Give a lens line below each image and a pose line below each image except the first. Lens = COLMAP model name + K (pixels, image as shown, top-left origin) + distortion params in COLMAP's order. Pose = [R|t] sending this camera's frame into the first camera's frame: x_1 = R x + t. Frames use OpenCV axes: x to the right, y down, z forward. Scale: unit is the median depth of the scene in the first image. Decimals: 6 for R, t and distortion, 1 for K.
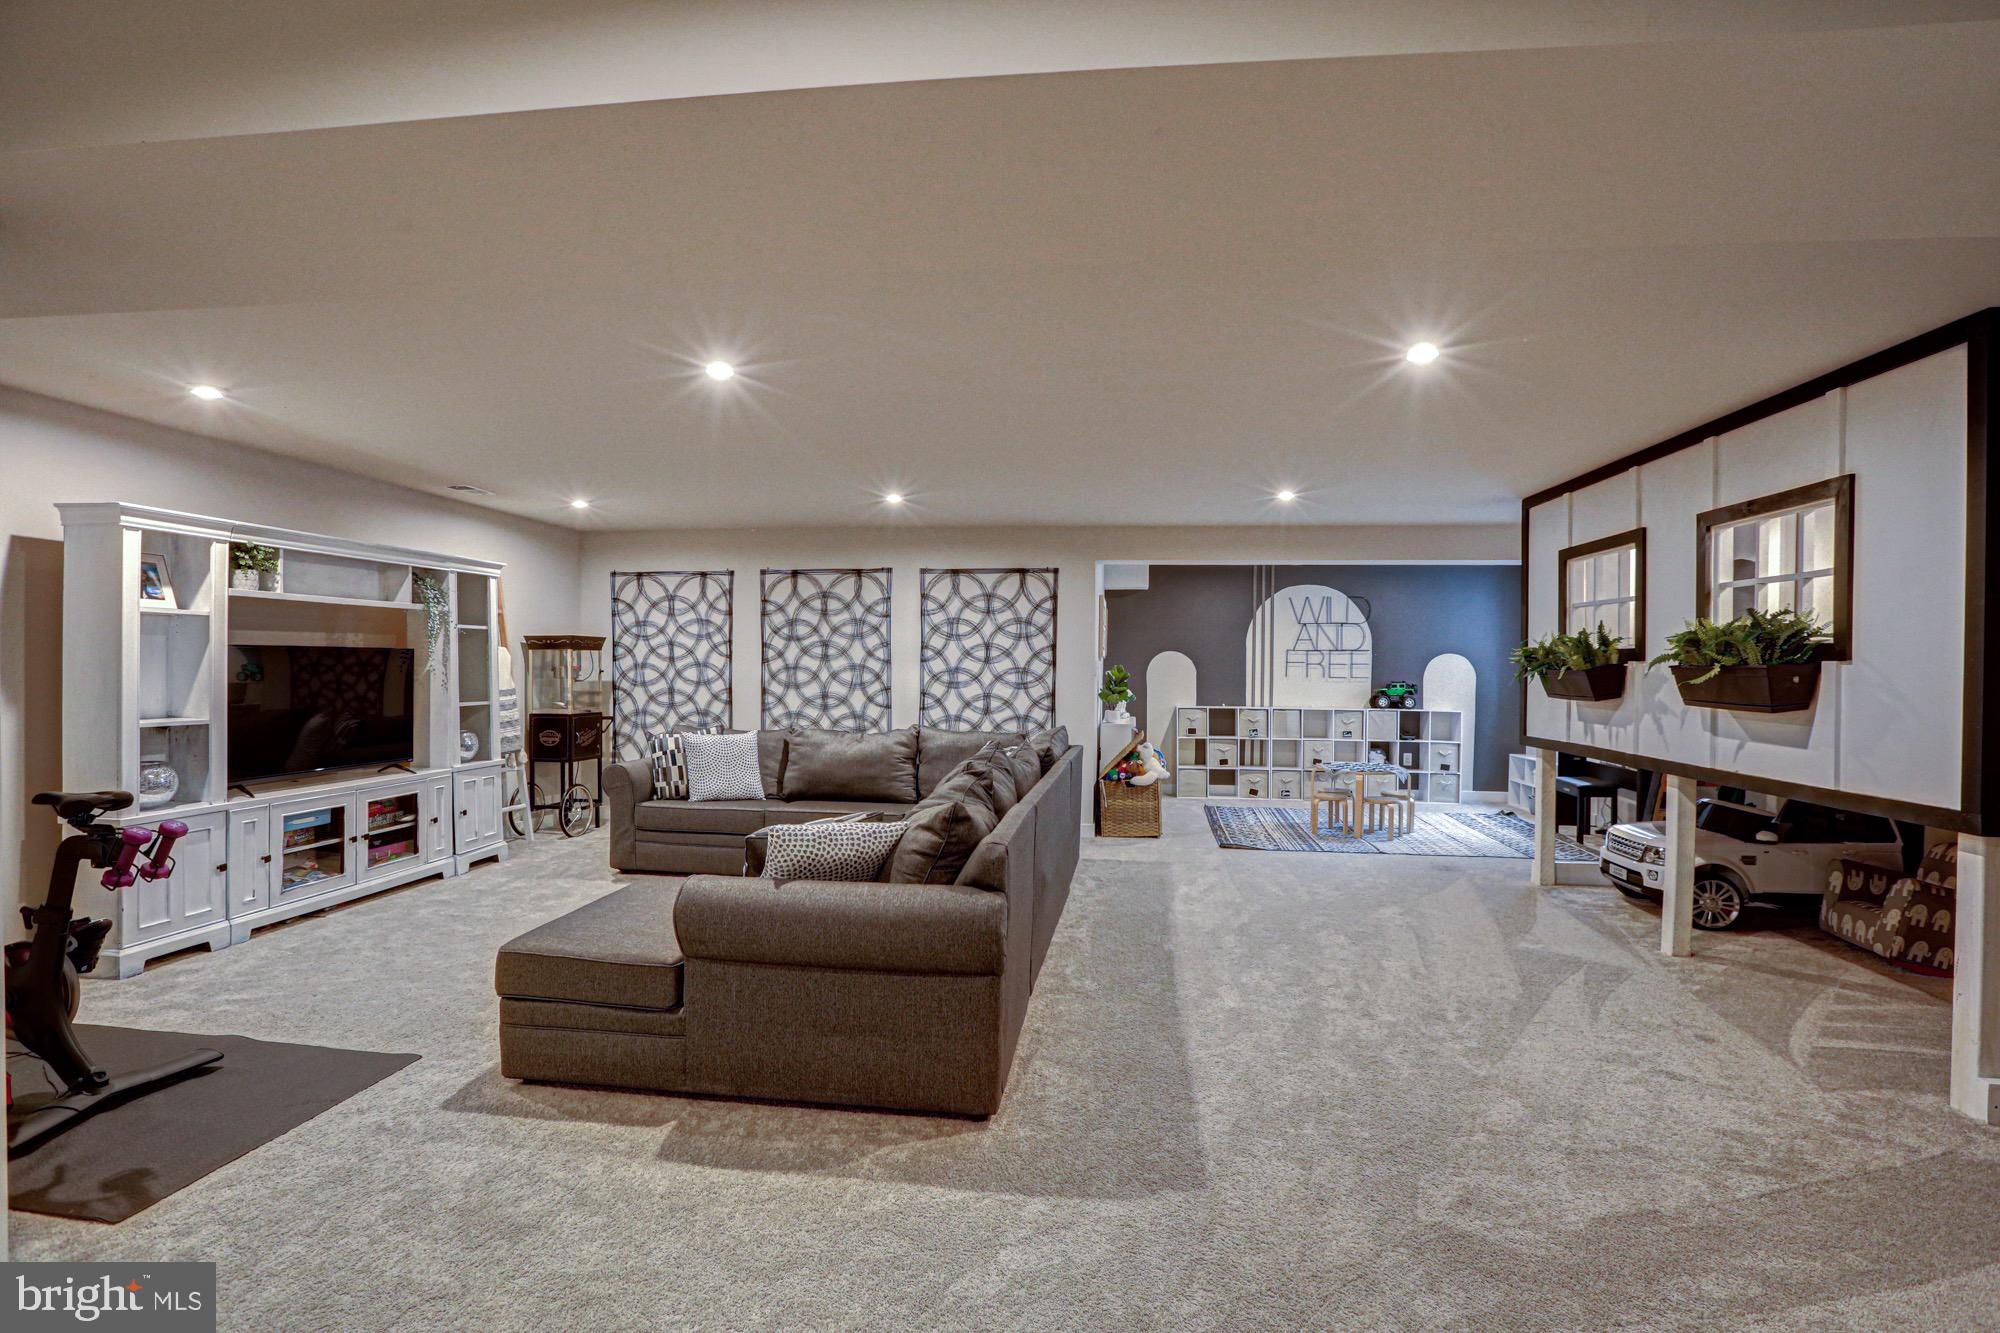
lens RADIAL K [[945.4, 0, 999.1], [0, 945.4, 667.4], [0, 0, 1]] dist [-0.034343, 0.000655]
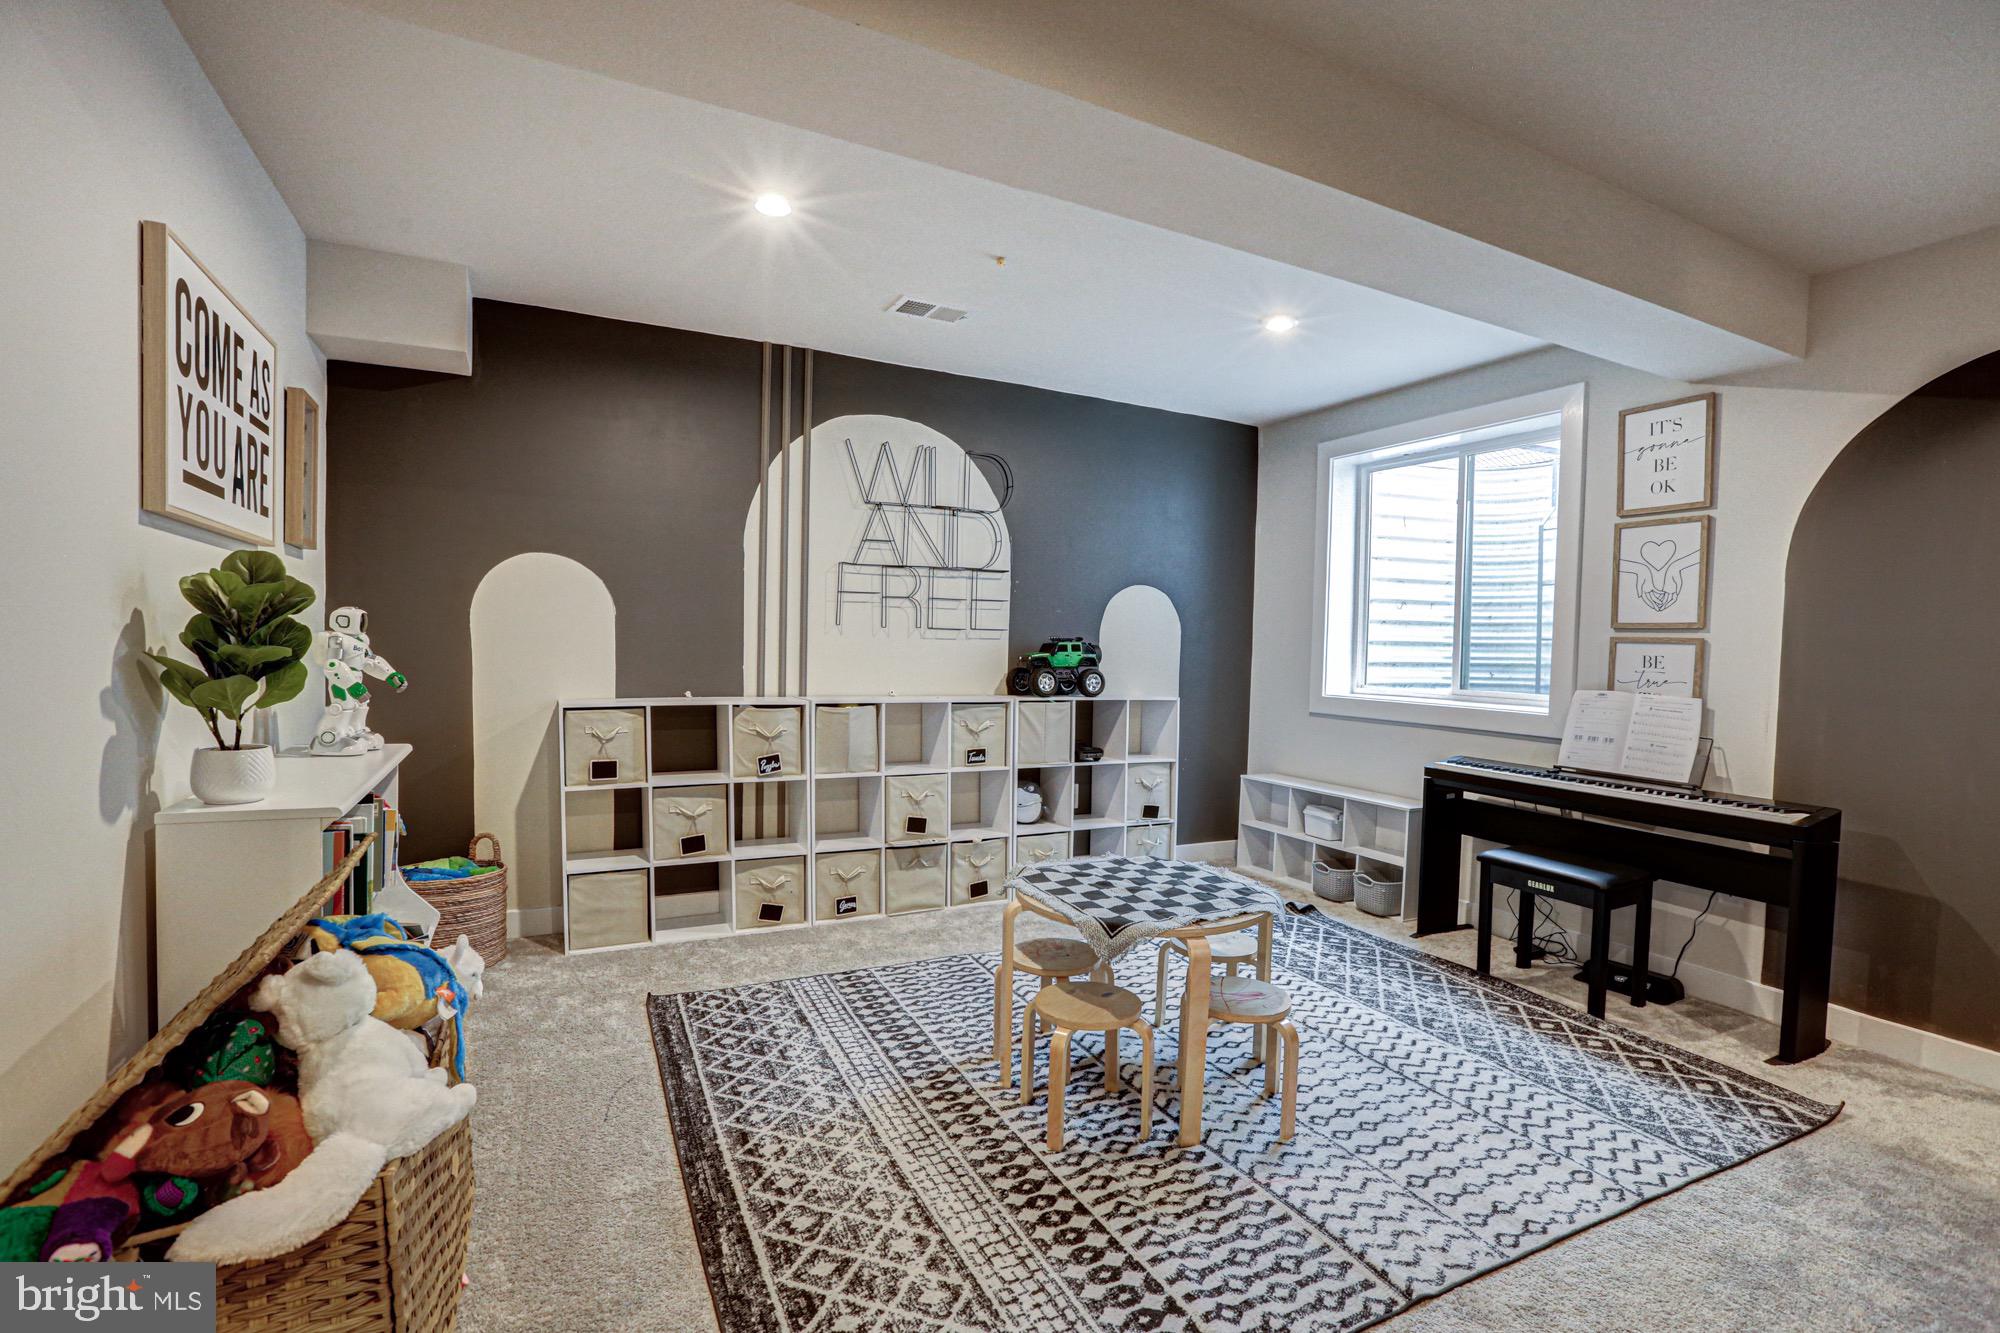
lens RADIAL K [[945.4, 0, 1022.7], [0, 945.4, 692.5], [0, 0, 1]] dist [-0.034343, 0.000655]
pose [[0.817688, -0.023156, 0.575196, 0.163023], [-0.012784, 0.998214, 0.058359, 0.018338], [-0.575520, -0.055073, 0.815931, 0.775327]]
